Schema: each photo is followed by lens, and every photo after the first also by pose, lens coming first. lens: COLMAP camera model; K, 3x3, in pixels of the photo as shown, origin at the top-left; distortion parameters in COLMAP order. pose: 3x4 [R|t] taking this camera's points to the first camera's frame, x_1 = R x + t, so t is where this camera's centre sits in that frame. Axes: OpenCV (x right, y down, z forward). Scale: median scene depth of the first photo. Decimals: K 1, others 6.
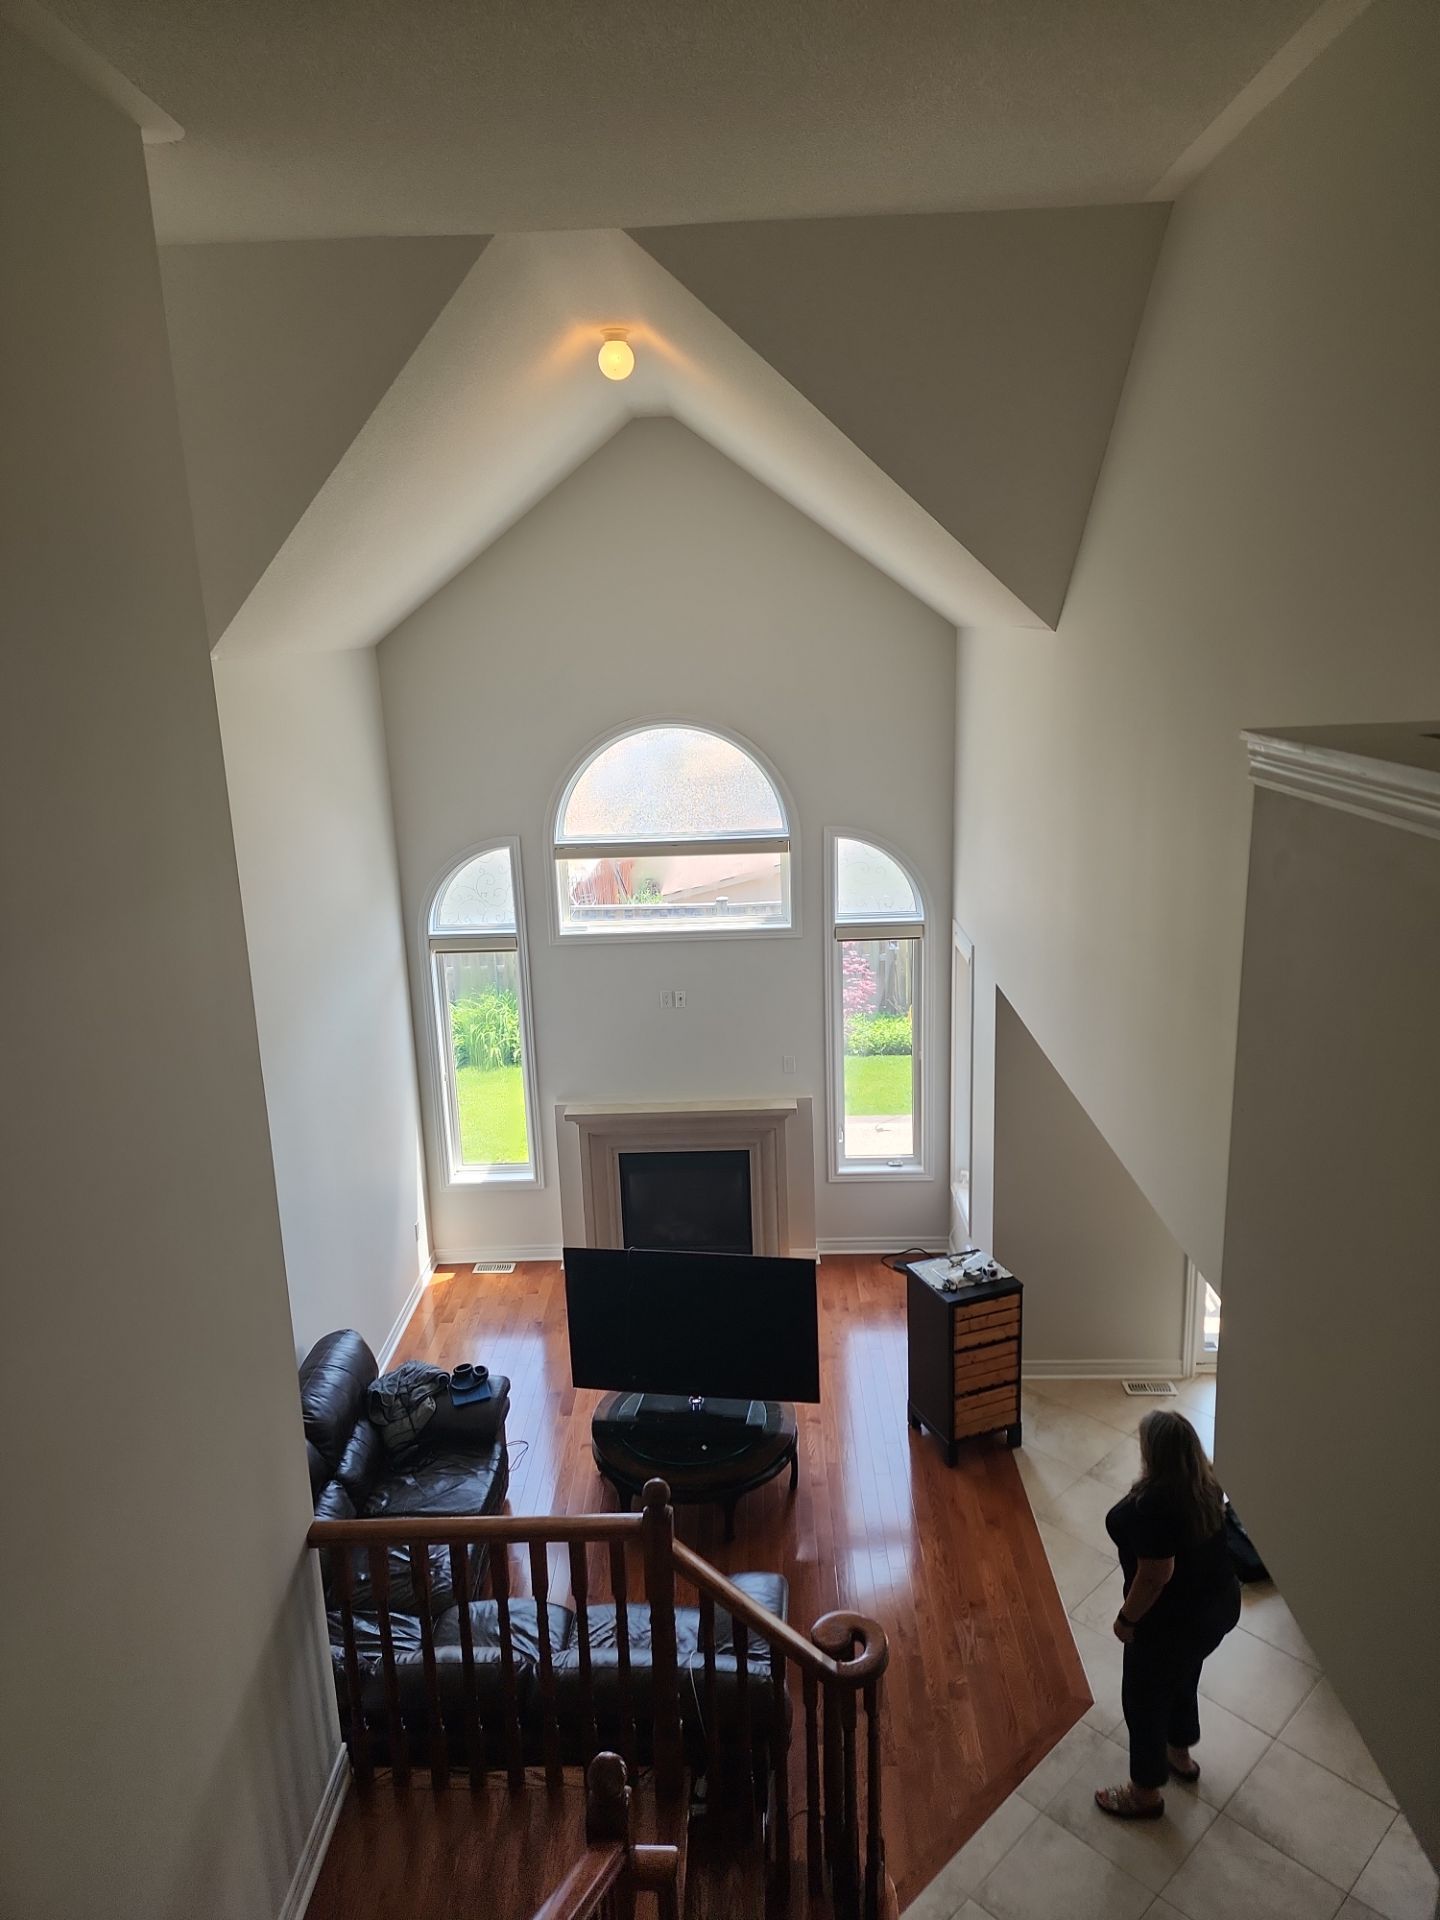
lens RADIAL K [[1282.6, 0, 719.6], [0, 1282.6, 927.1], [0, 0, 1]] dist [0.034943, -0.042025]
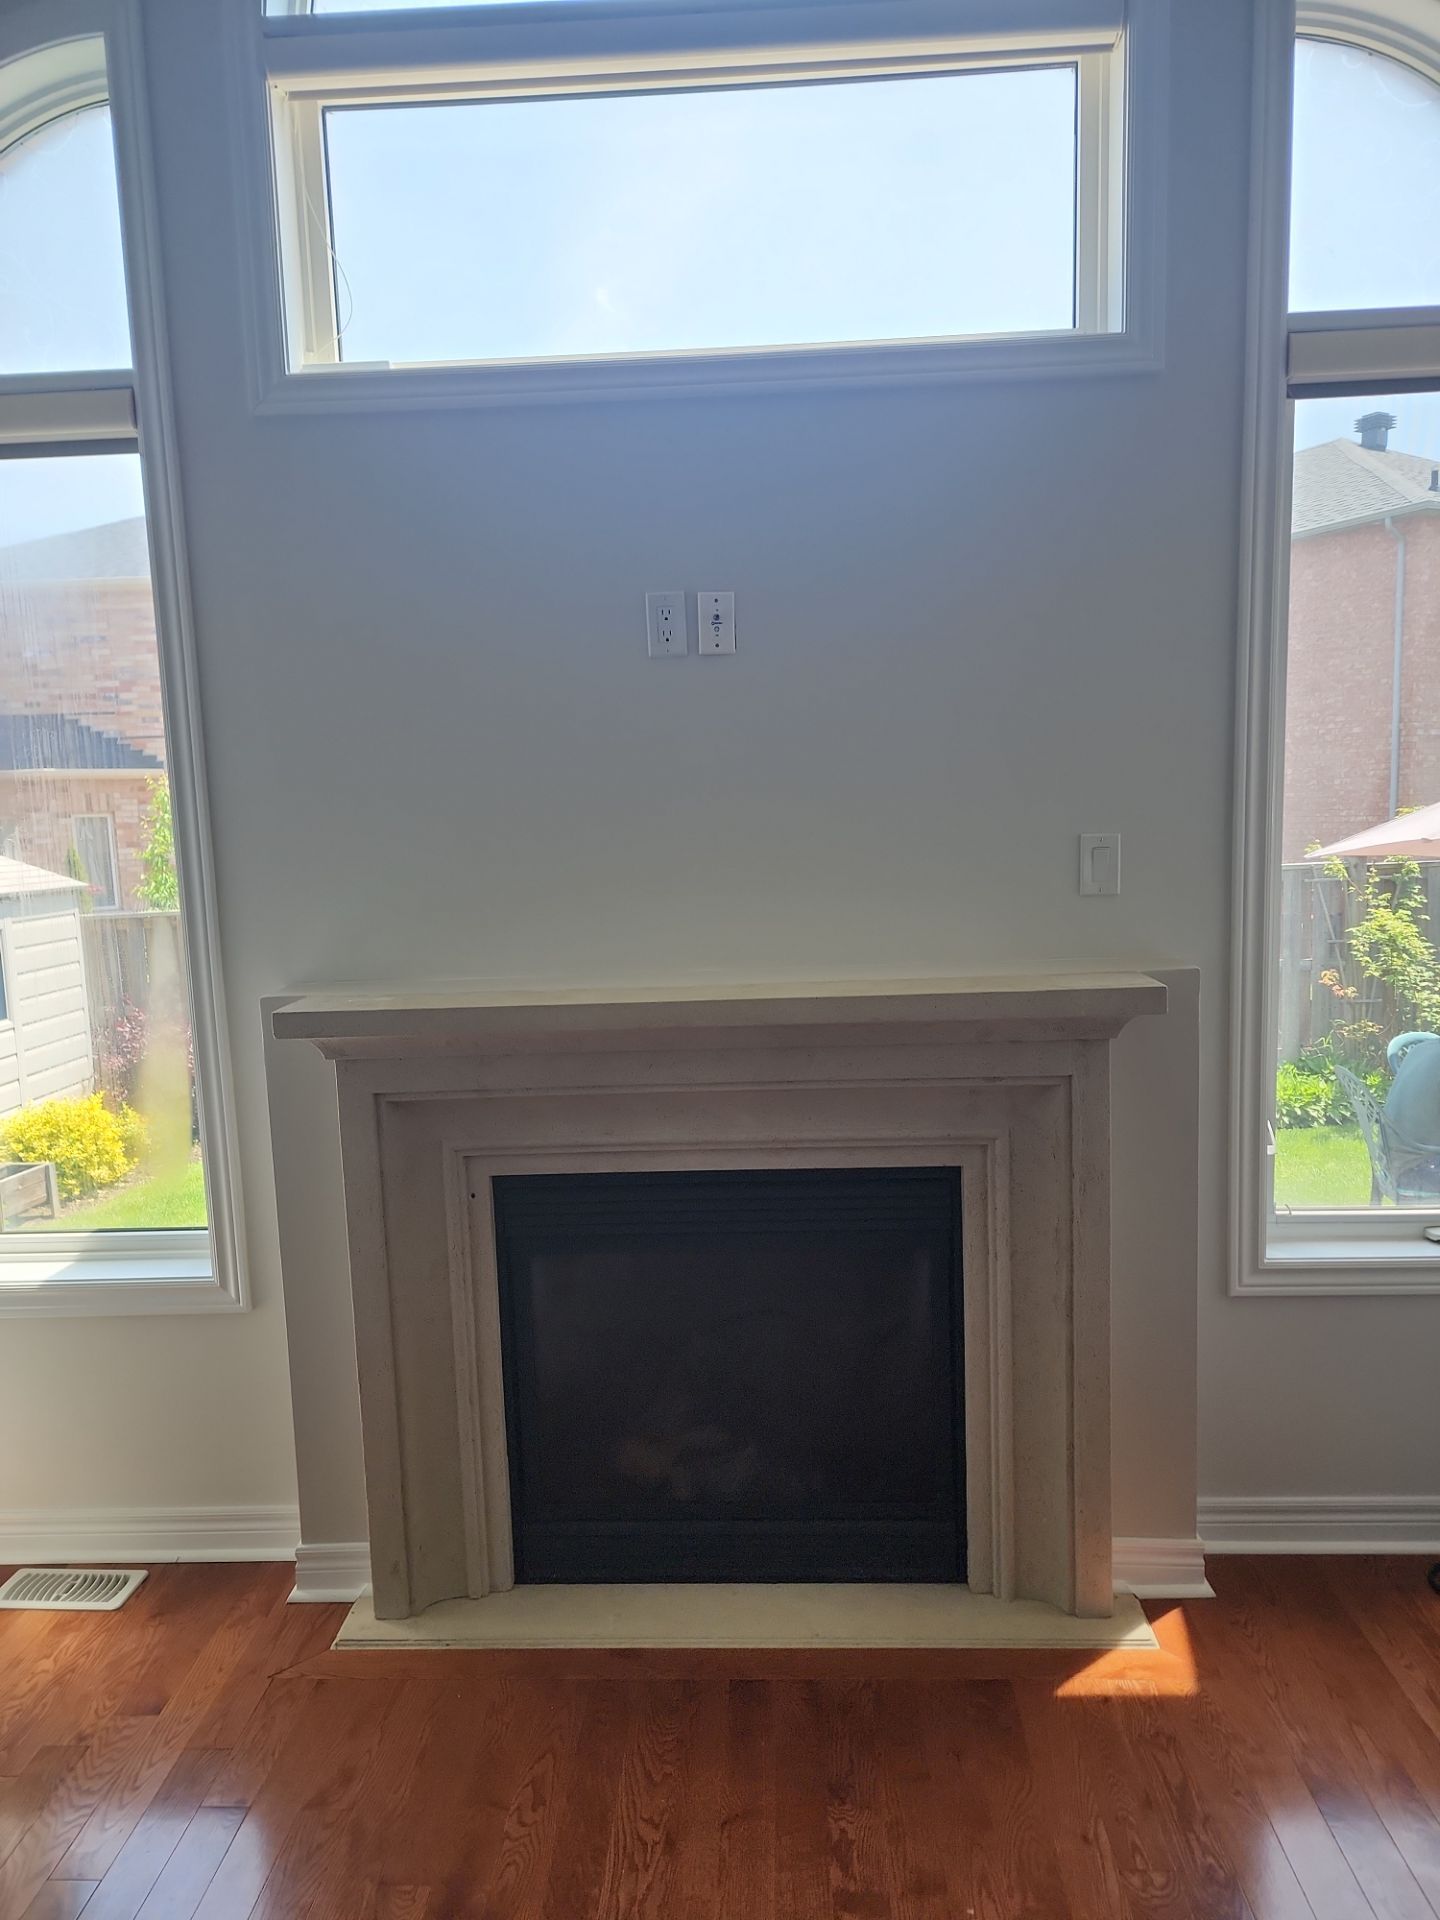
lens RADIAL K [[1282.6, 0, 723.6], [0, 1282.6, 968.2], [0, 0, 1]] dist [0.034943, -0.042025]
pose [[0.999770, 0.003274, -0.021180, -0.022893], [-0.005551, 0.994099, -0.108333, 0.164261], [0.020700, 0.108425, 0.993889, 0.732969]]
